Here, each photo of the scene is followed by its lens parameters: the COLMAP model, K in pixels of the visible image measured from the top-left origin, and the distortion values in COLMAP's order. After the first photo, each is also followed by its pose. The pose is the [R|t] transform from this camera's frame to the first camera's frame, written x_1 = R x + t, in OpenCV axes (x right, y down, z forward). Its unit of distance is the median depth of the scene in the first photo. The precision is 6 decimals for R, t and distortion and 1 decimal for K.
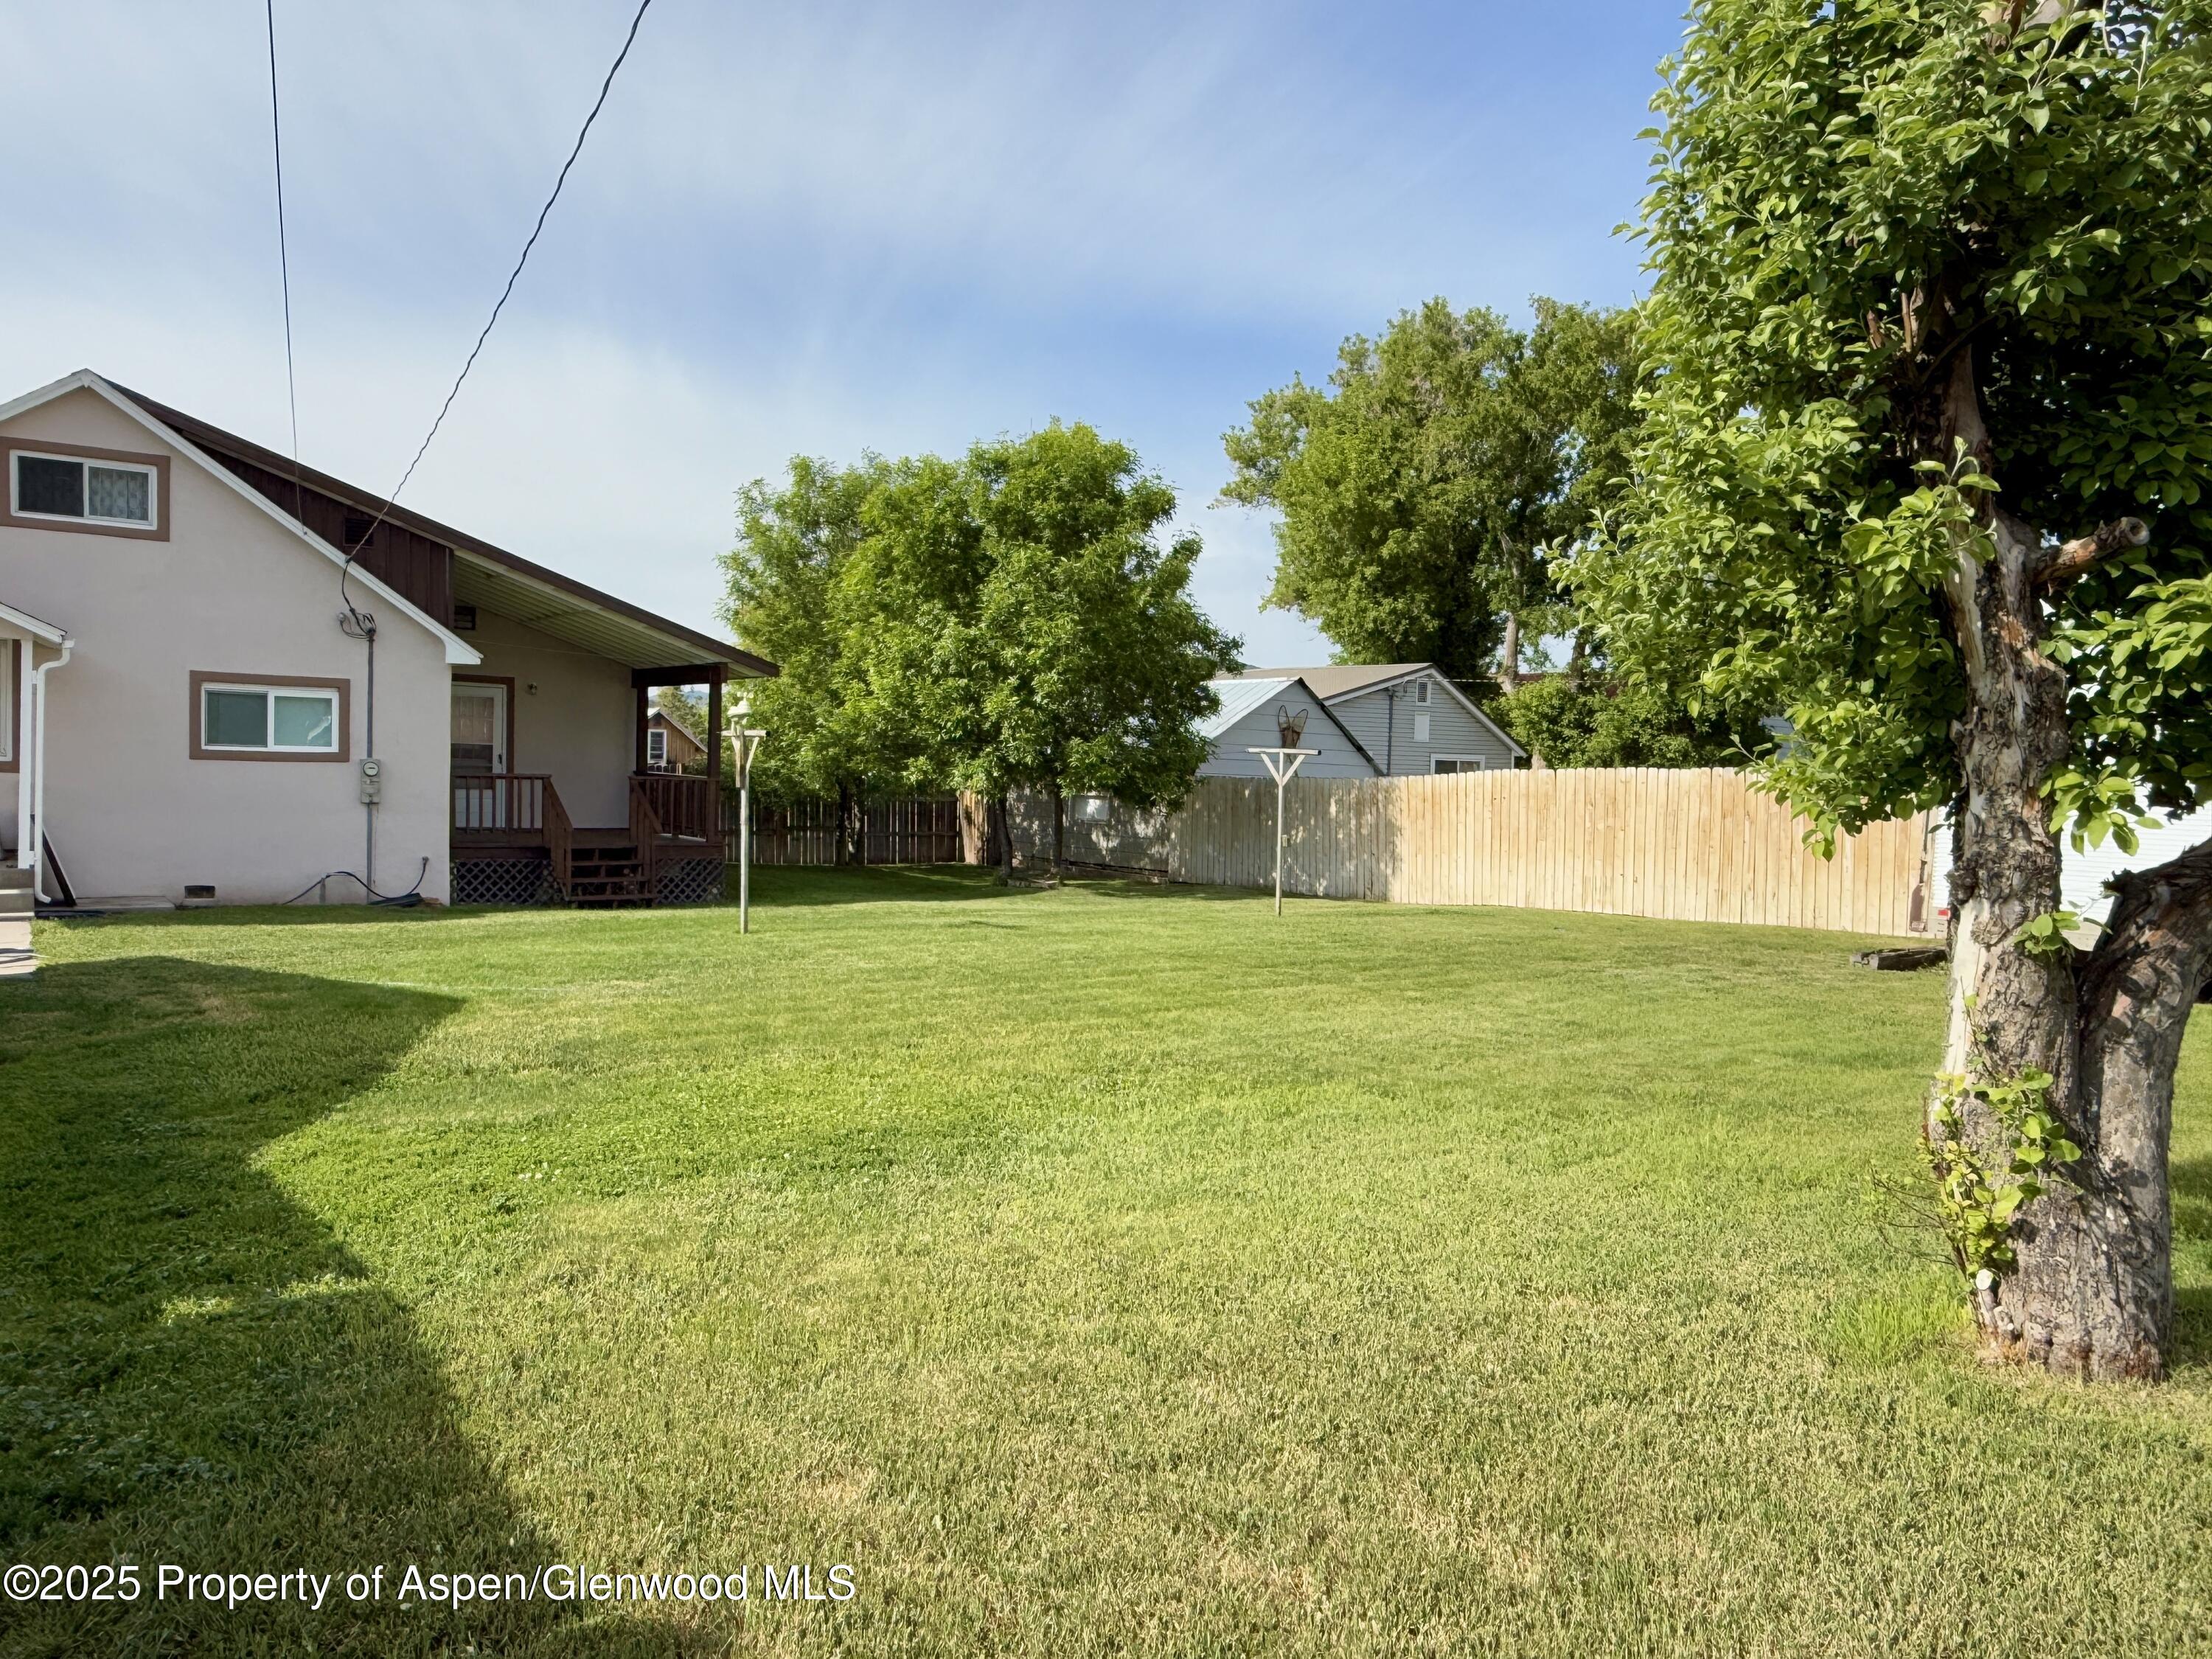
lens RADIAL K [[1561.0, 0, 1121.1], [0, 1561.0, 829.7], [0, 0, 1]] dist [0.001307, -0.001436]
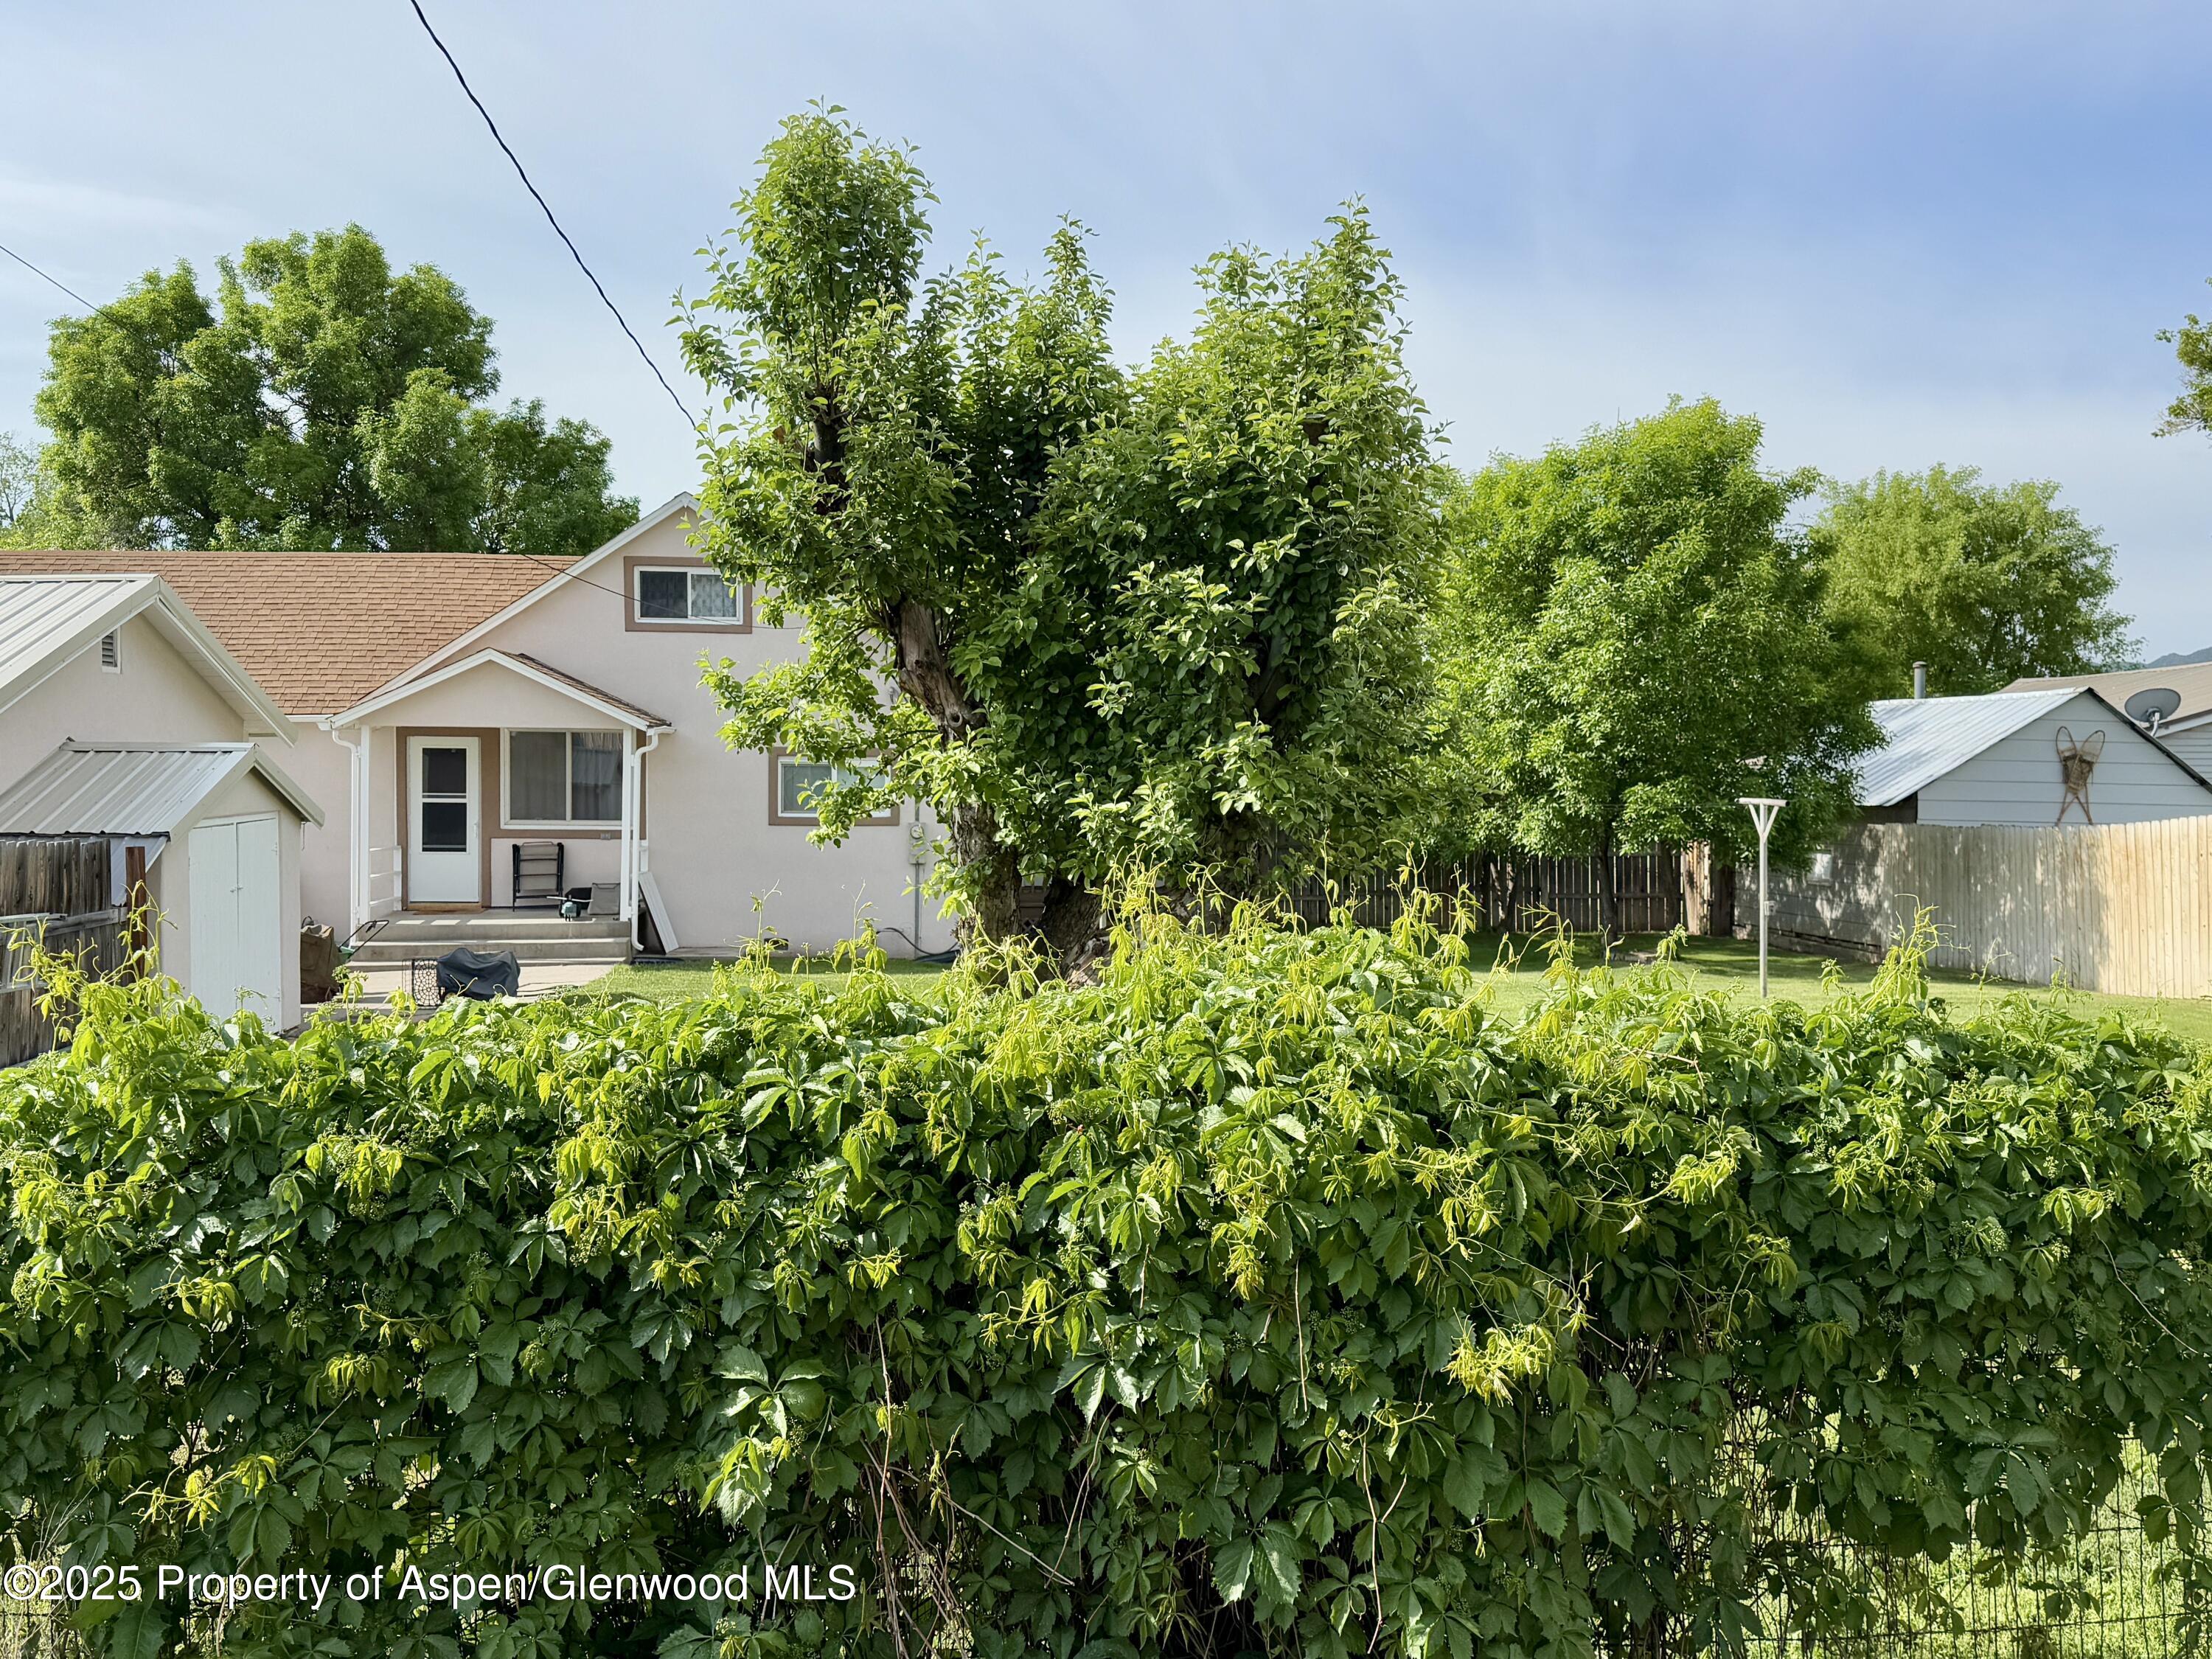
lens RADIAL K [[2093.8, 0, 1098.9], [0, 2093.8, 820.5], [0, 0, 1]] dist [0.086479, 0.000000]
pose [[0.841547, -0.010989, -0.540073, 0.325720], [-0.006960, 0.999490, -0.031181, -0.002505], [0.540140, 0.029999, 0.841041, -0.107107]]
